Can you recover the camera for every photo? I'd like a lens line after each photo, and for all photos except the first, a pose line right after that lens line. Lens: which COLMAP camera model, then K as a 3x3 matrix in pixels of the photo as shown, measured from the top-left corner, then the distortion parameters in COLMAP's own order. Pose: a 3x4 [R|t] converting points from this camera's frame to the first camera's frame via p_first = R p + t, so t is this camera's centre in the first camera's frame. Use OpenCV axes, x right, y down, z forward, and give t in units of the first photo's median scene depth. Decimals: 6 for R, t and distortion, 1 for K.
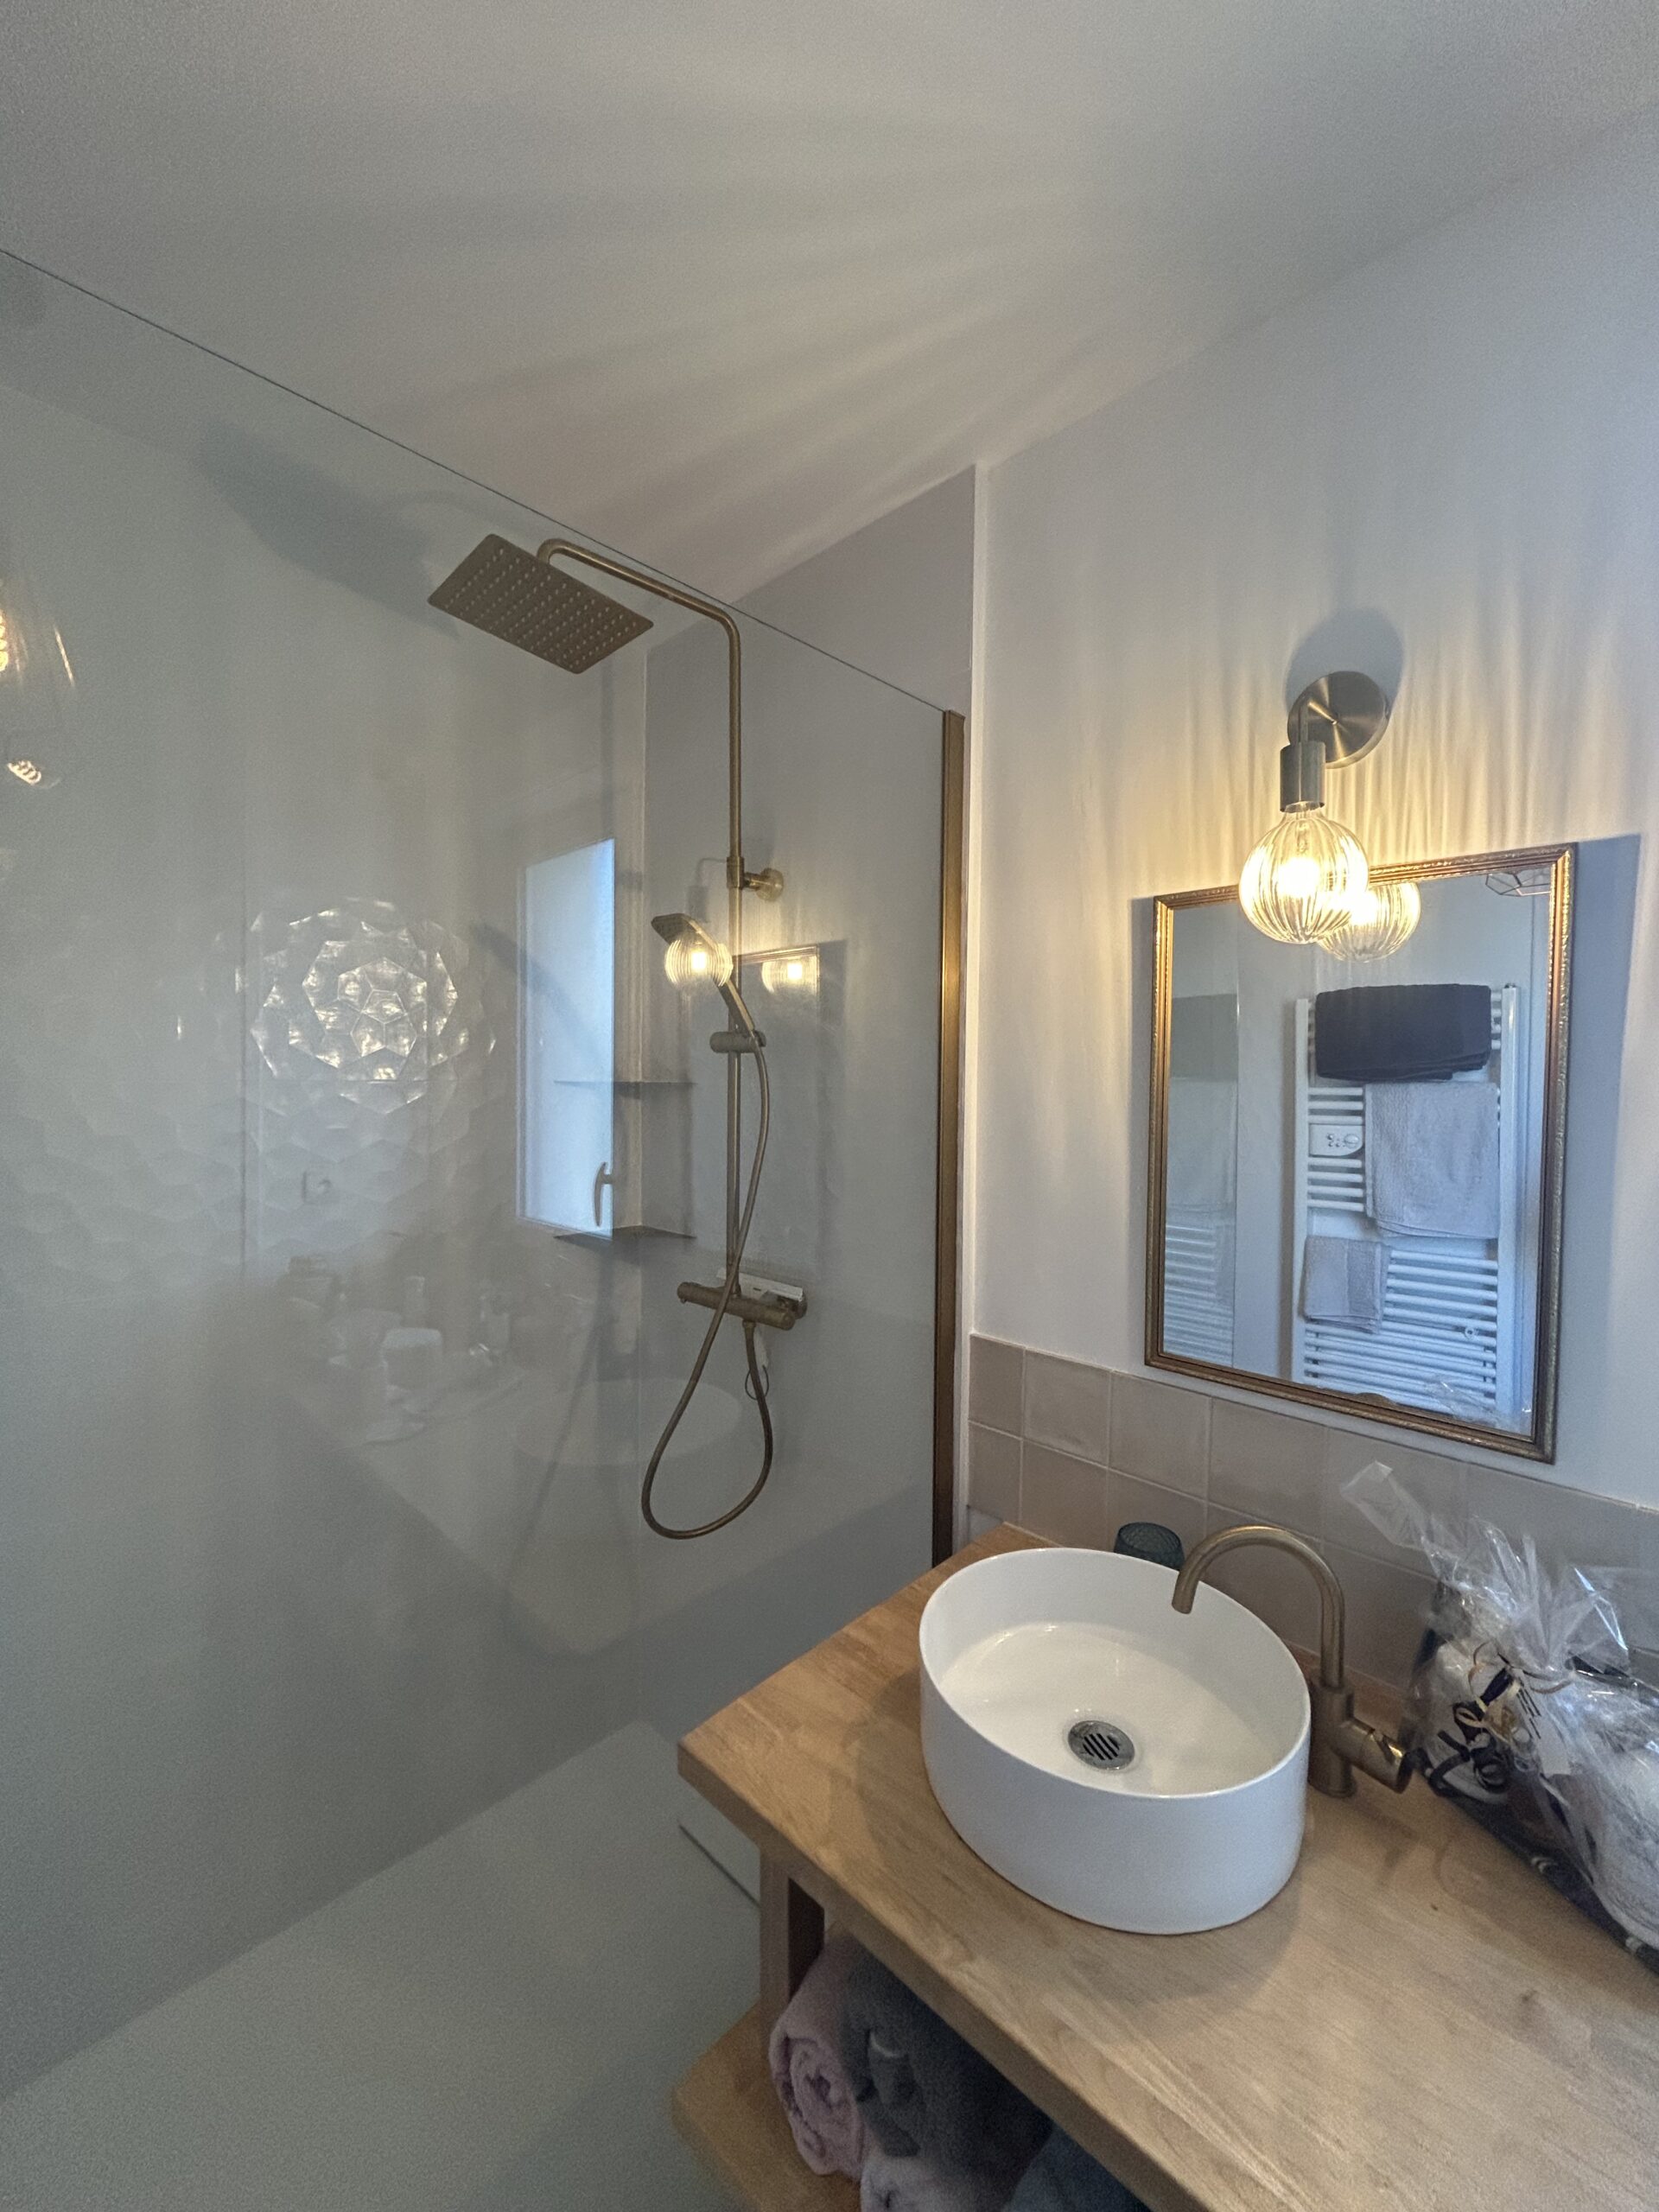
lens RADIAL K [[889.7, 0, 841.3], [0, 889.7, 1103.5], [0, 0, 1]] dist [-0.000799, -0.000168]
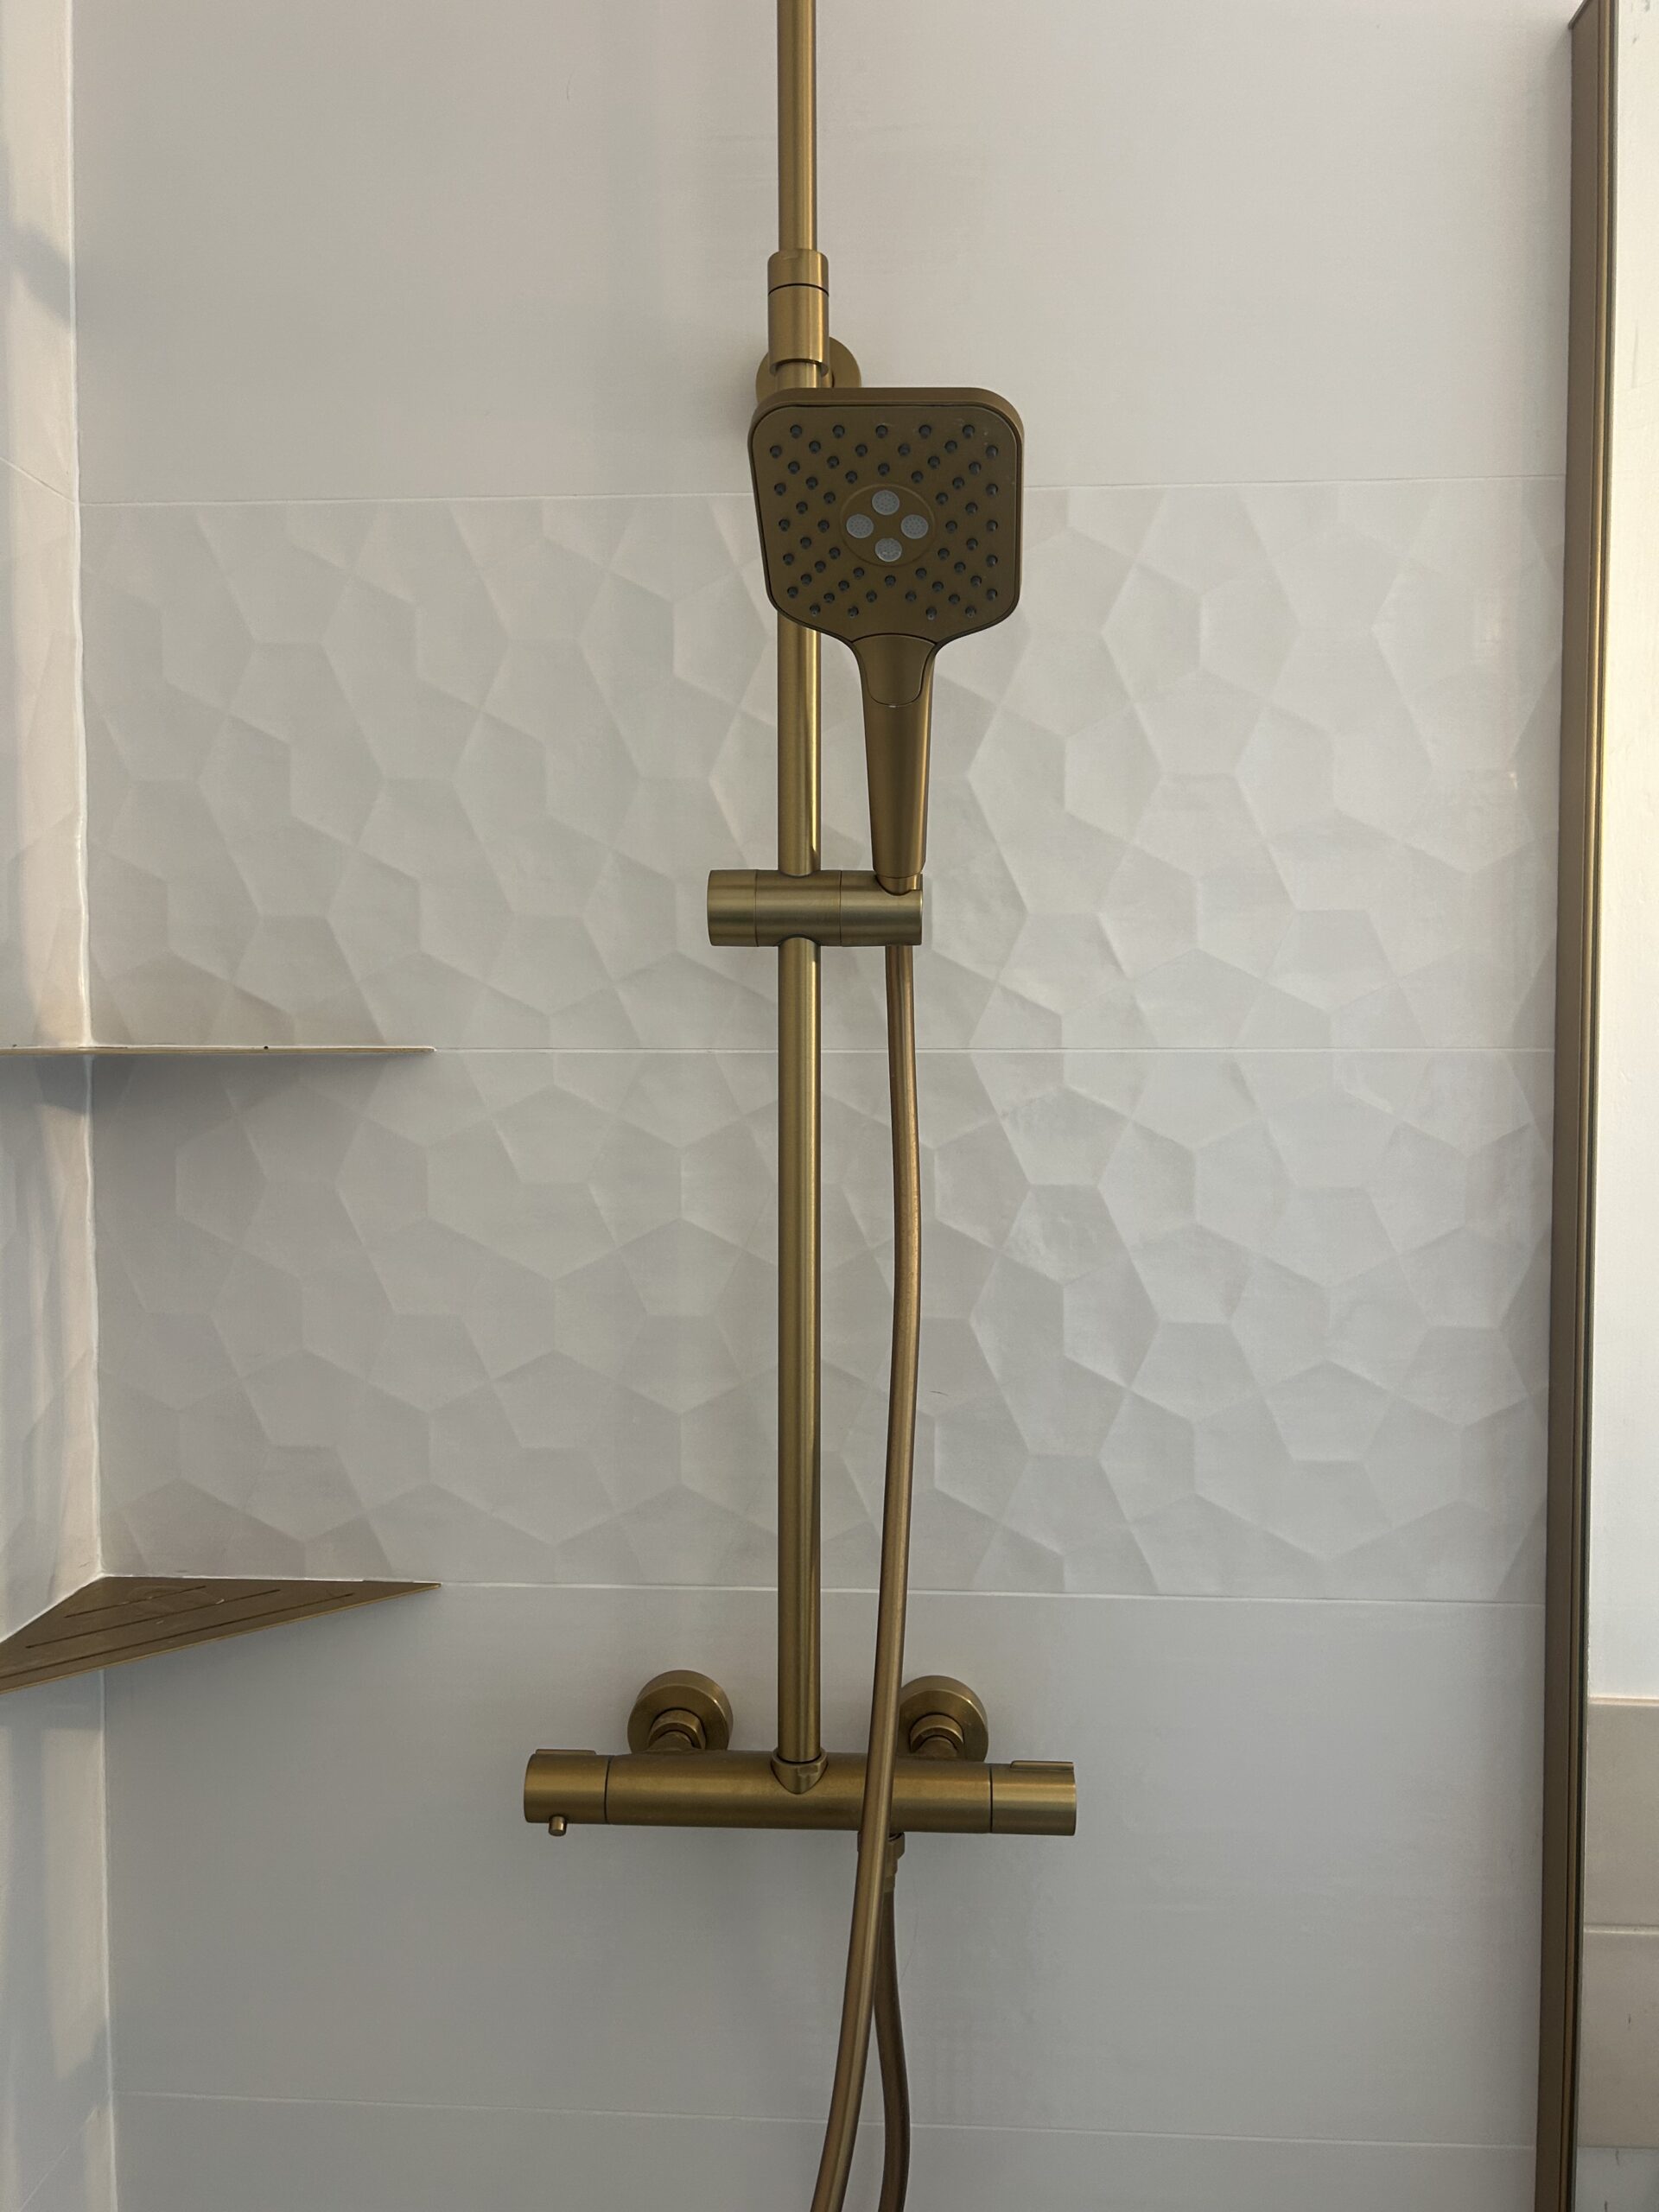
lens RADIAL K [[1698.2, 0, 824.7], [0, 1698.2, 1128.5], [0, 0, 1]] dist [0.050855, -0.067921]
pose [[0.757683, -0.041208, 0.651320, -0.638819], [0.027842, 0.999137, 0.030825, -0.017125], [-0.652028, -0.005222, 0.758177, 0.752359]]
